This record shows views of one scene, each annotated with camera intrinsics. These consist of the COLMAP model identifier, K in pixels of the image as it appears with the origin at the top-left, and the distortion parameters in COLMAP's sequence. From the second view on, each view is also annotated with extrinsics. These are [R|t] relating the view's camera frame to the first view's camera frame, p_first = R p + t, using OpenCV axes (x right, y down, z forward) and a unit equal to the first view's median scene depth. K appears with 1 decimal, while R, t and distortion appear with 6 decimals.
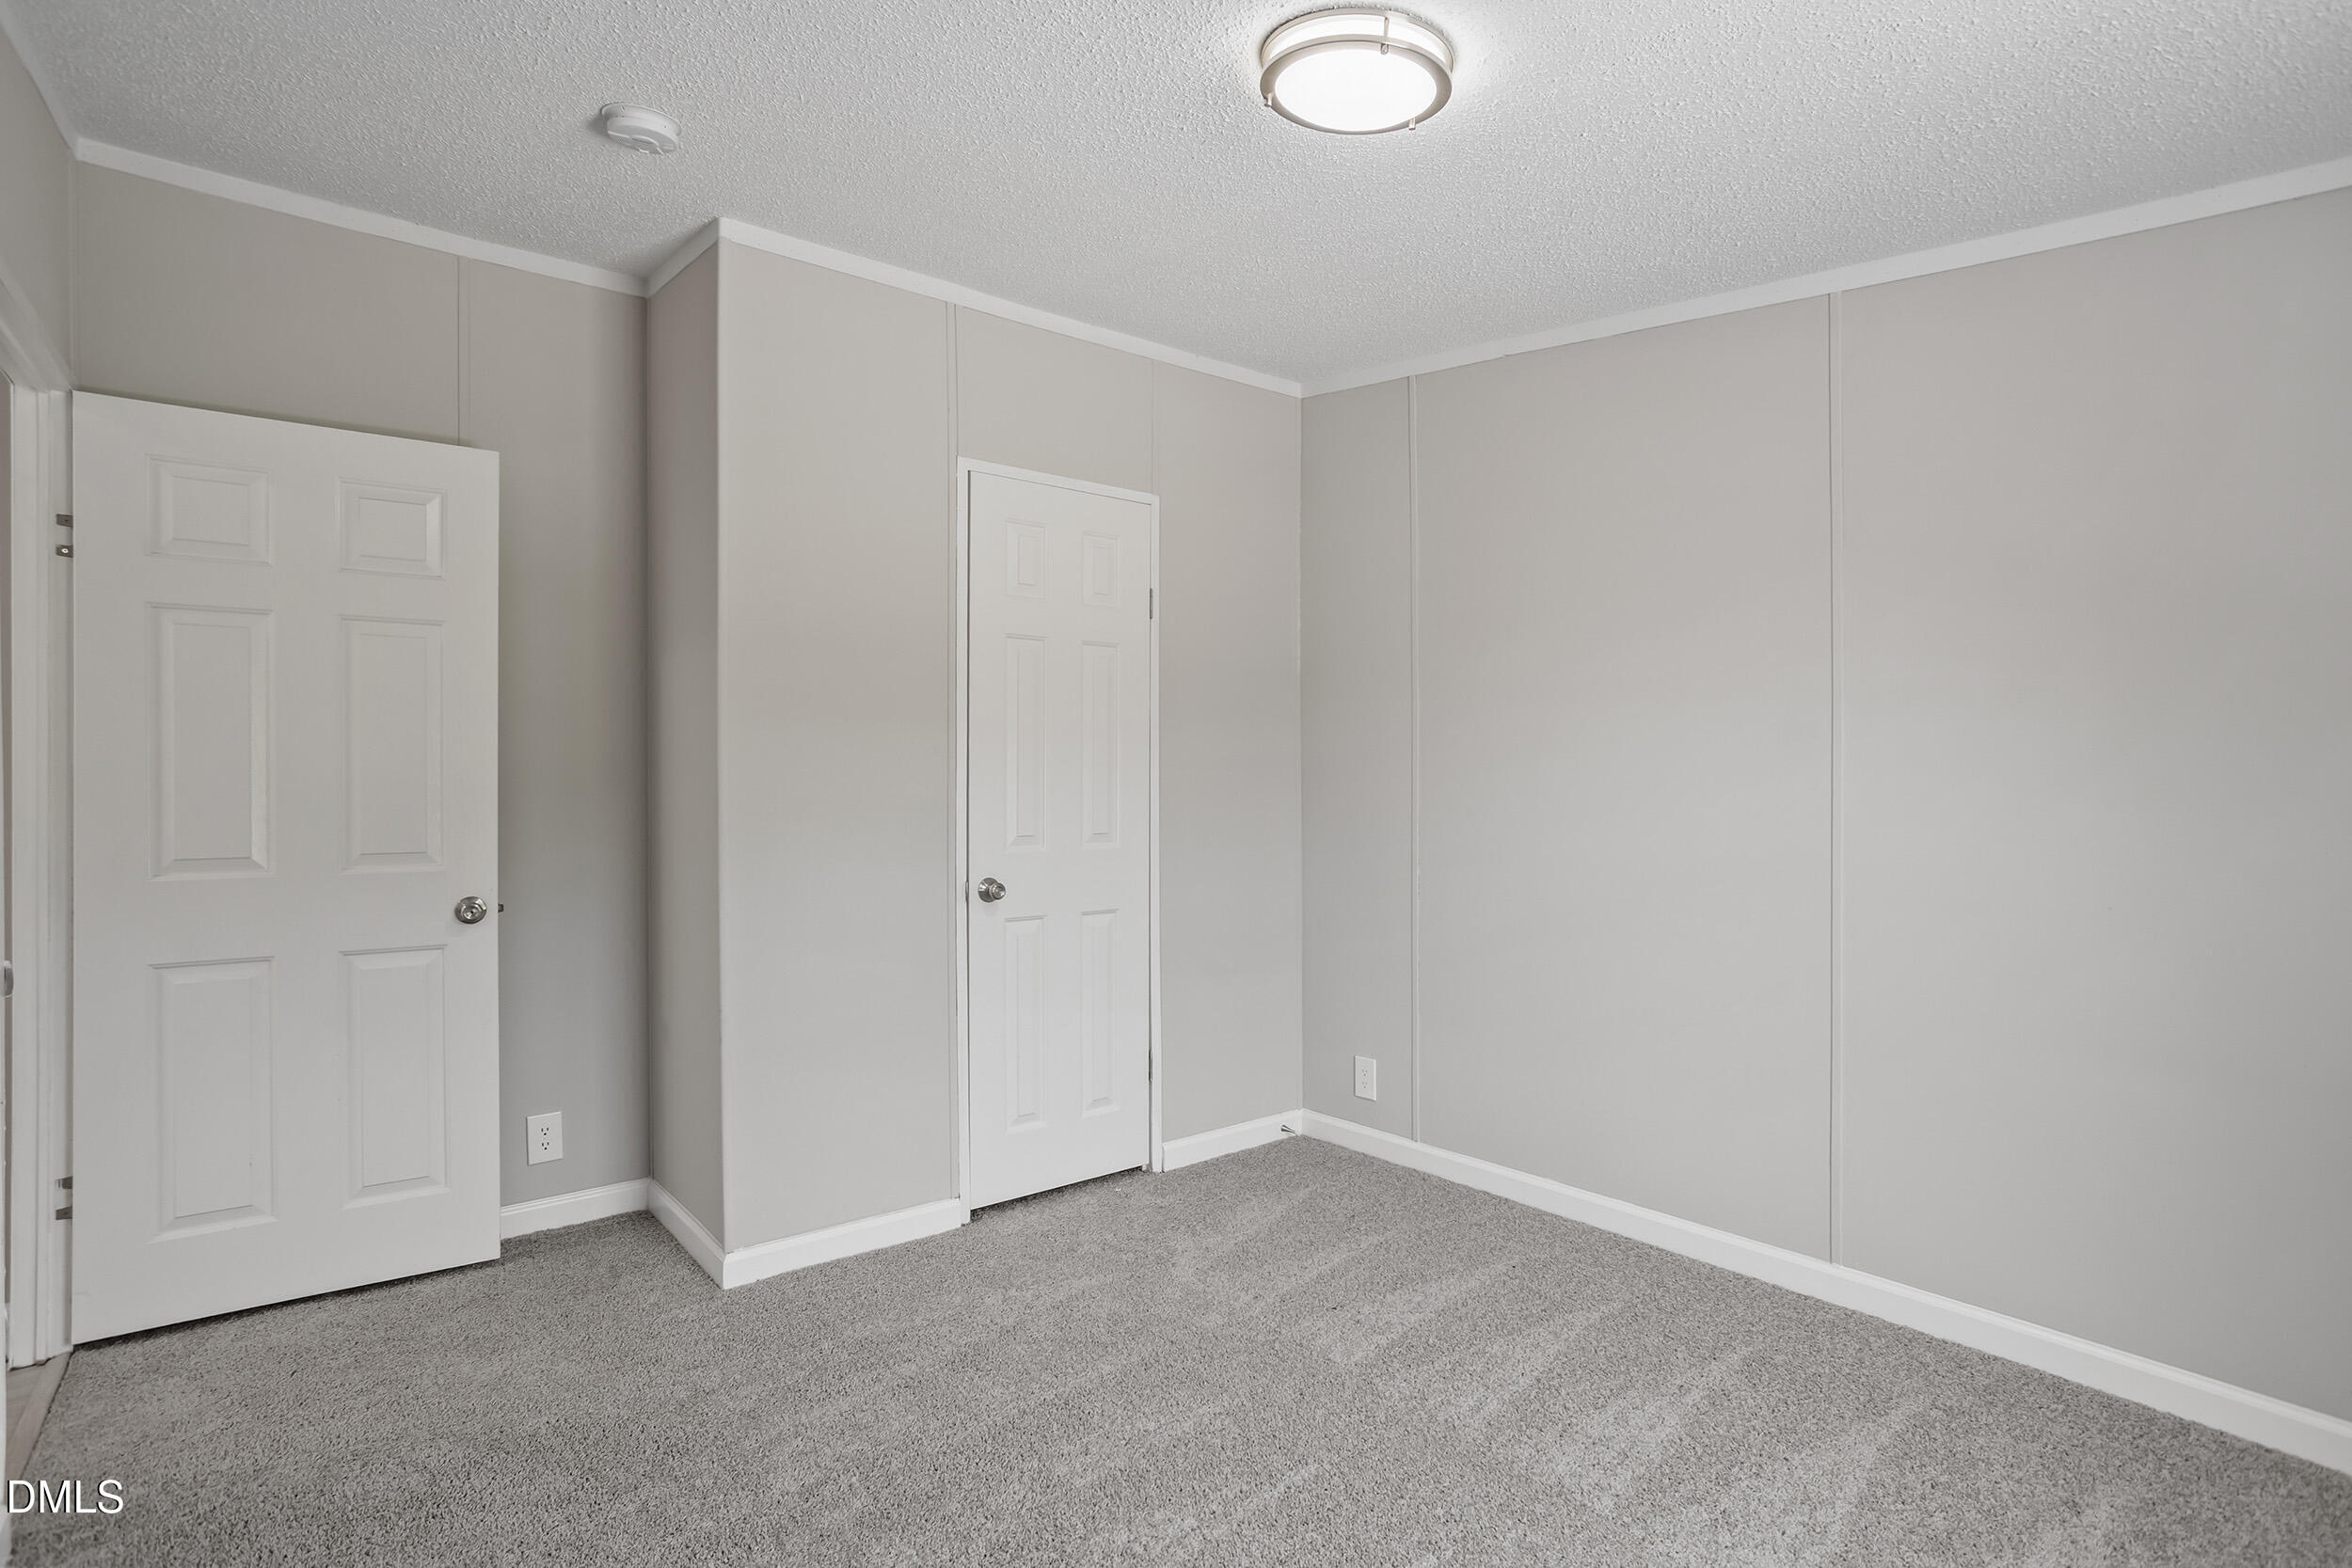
lens RADIAL K [[1134.1, 0, 1189.5], [0, 1134.1, 776.6], [0, 0, 1]] dist [-0.019664, 0.012423]
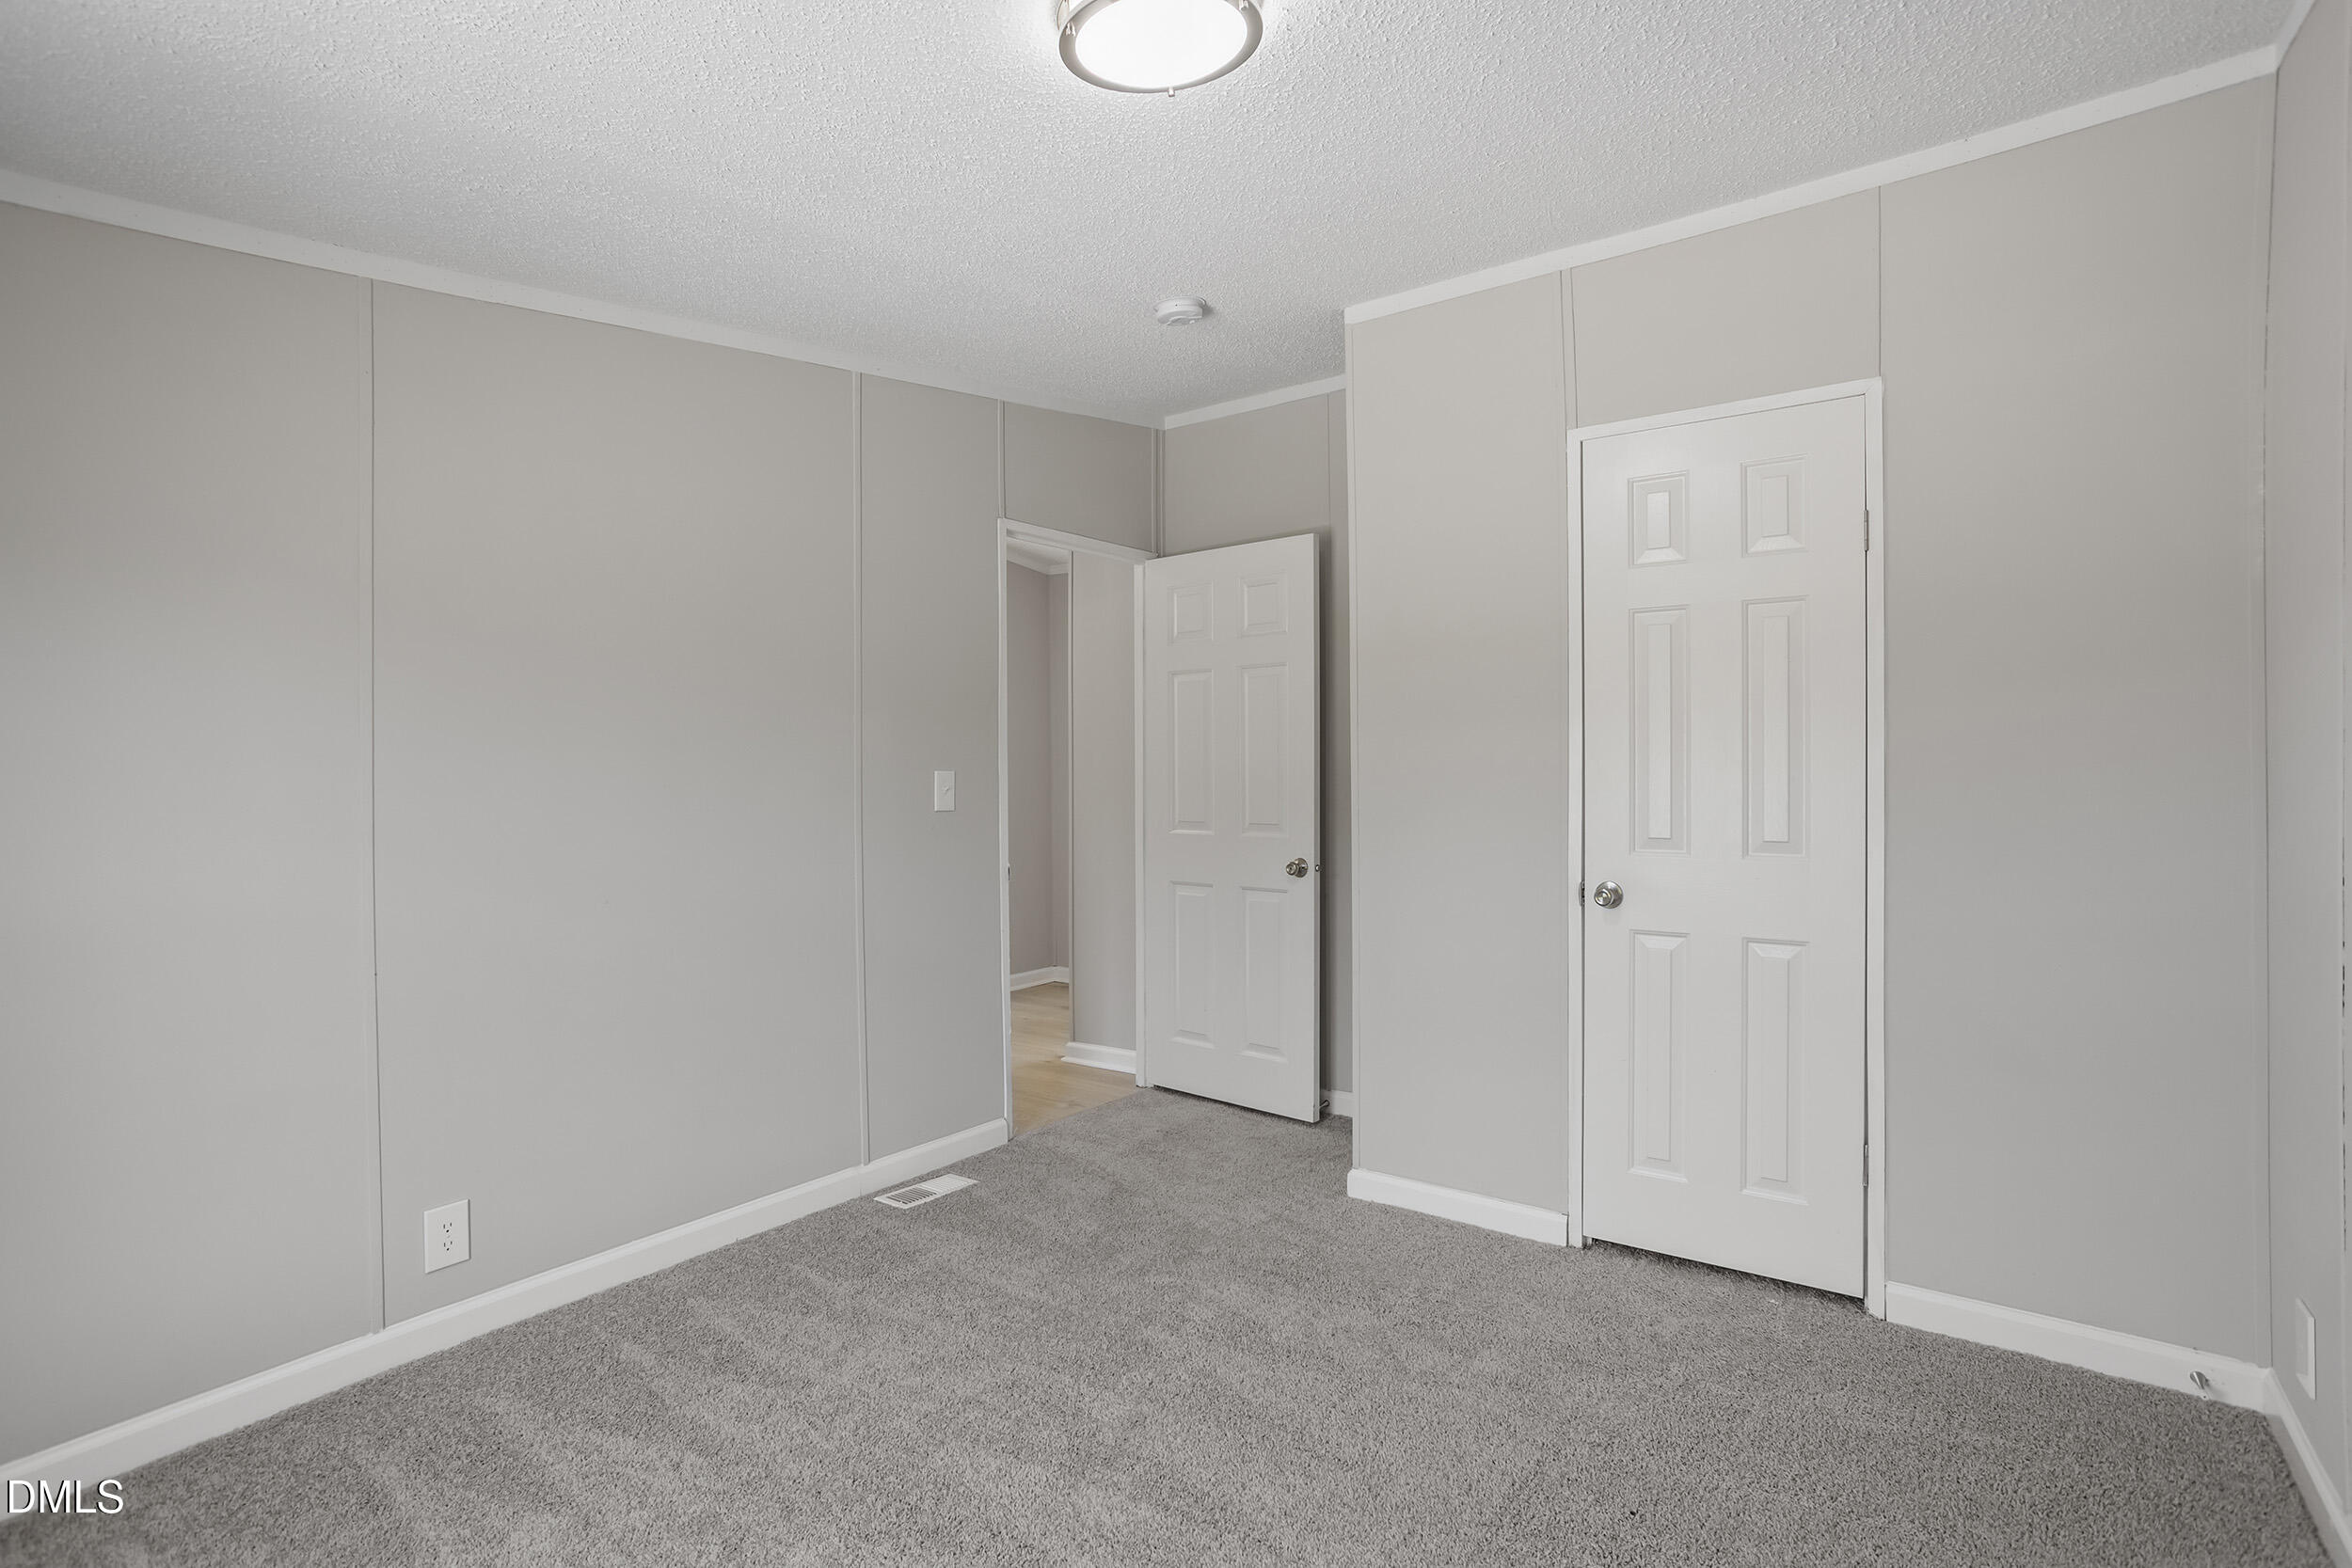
lens RADIAL K [[1134.1, 0, 1169.2], [0, 1134.1, 776.2], [0, 0, 1]] dist [-0.019664, 0.012423]
pose [[0.273119, 0.004146, -0.961971, 0.616561], [0.007714, 0.999949, 0.006500, -0.004621], [0.961949, -0.009196, 0.273073, 0.426868]]
